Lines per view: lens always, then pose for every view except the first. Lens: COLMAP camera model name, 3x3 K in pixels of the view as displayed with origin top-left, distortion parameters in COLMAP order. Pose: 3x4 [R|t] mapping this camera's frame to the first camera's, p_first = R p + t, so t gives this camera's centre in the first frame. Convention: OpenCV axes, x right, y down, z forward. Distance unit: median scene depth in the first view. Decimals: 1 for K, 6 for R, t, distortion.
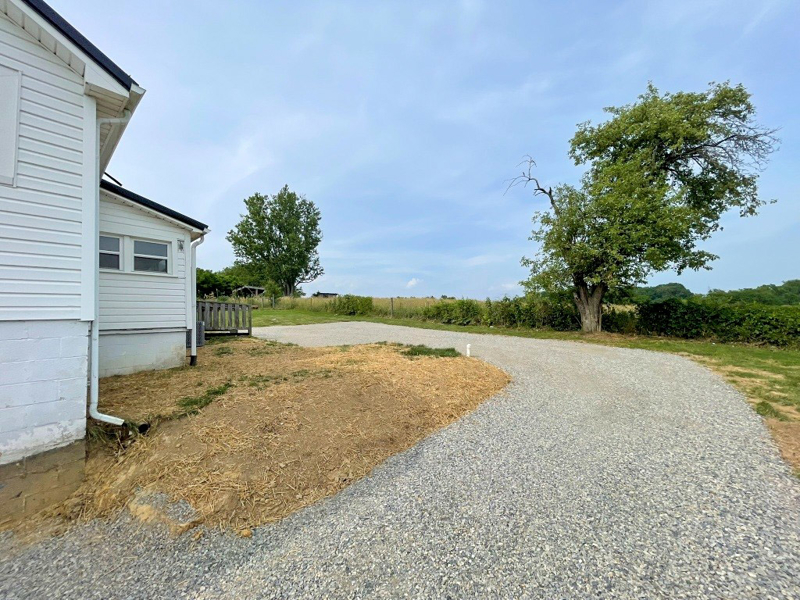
lens RADIAL K [[324.6, 0, 400.8], [0, 324.6, 298.1], [0, 0, 1]] dist [0.000700, -0.001515]
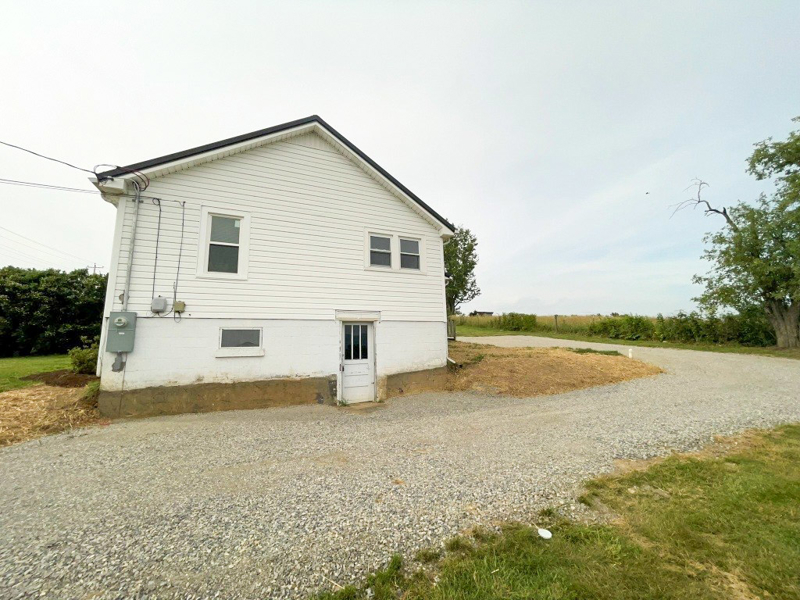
lens RADIAL K [[324.6, 0, 399.6], [0, 324.6, 299.6], [0, 0, 1]] dist [0.000700, -0.001515]
pose [[0.898718, -0.029898, -0.437506, -0.023520], [0.006113, 0.998430, -0.055671, 0.005589], [0.438484, 0.047358, 0.897490, -0.286335]]
